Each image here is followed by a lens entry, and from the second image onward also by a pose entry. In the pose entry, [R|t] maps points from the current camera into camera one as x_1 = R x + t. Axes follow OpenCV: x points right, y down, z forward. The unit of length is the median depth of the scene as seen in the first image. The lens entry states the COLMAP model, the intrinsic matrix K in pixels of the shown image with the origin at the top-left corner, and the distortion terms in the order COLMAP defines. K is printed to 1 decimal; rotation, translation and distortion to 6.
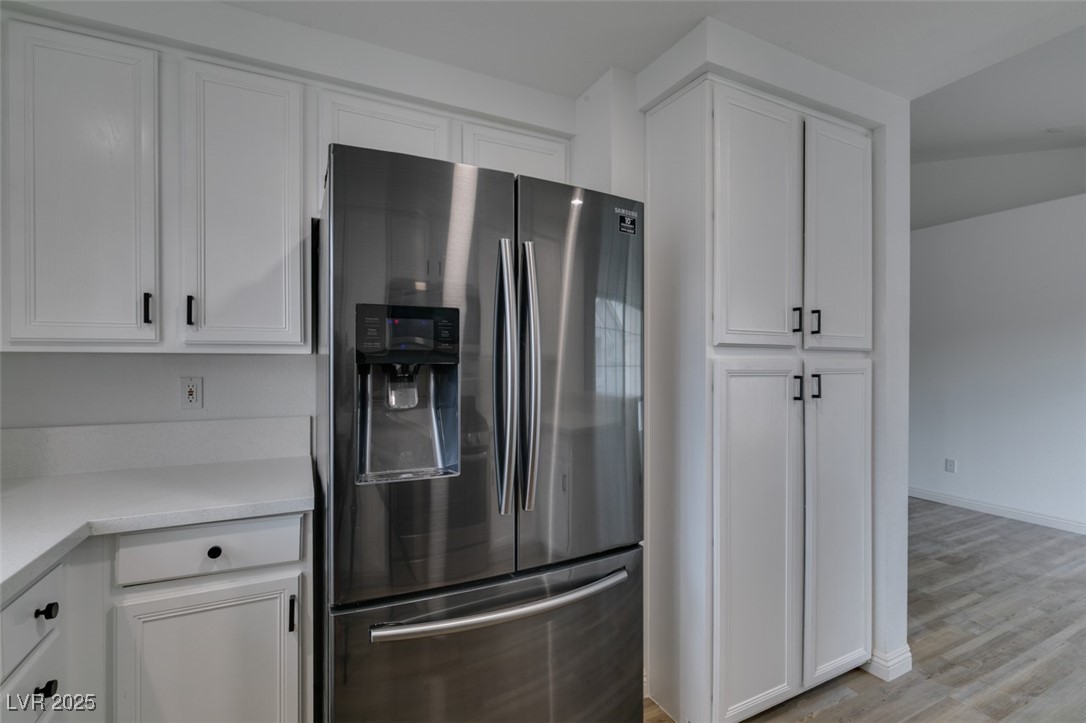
lens RADIAL K [[486.3, 0, 539.9], [0, 486.3, 365.1], [0, 0, 1]] dist [0.001214, 0.000087]
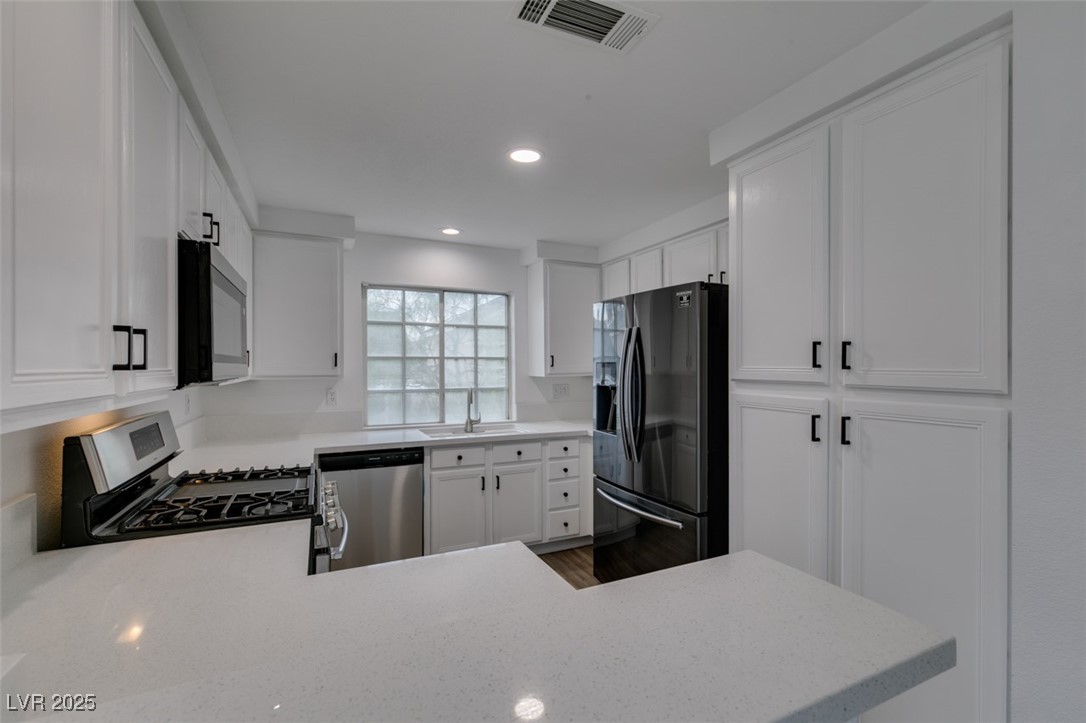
lens RADIAL K [[486.3, 0, 539.9], [0, 486.3, 365.1], [0, 0, 1]] dist [0.001214, 0.000087]
pose [[-0.016938, 0.001935, -0.999855, 1.485505], [-0.004269, 0.999989, 0.002008, -0.073130], [0.999847, 0.004302, -0.016930, 0.485838]]
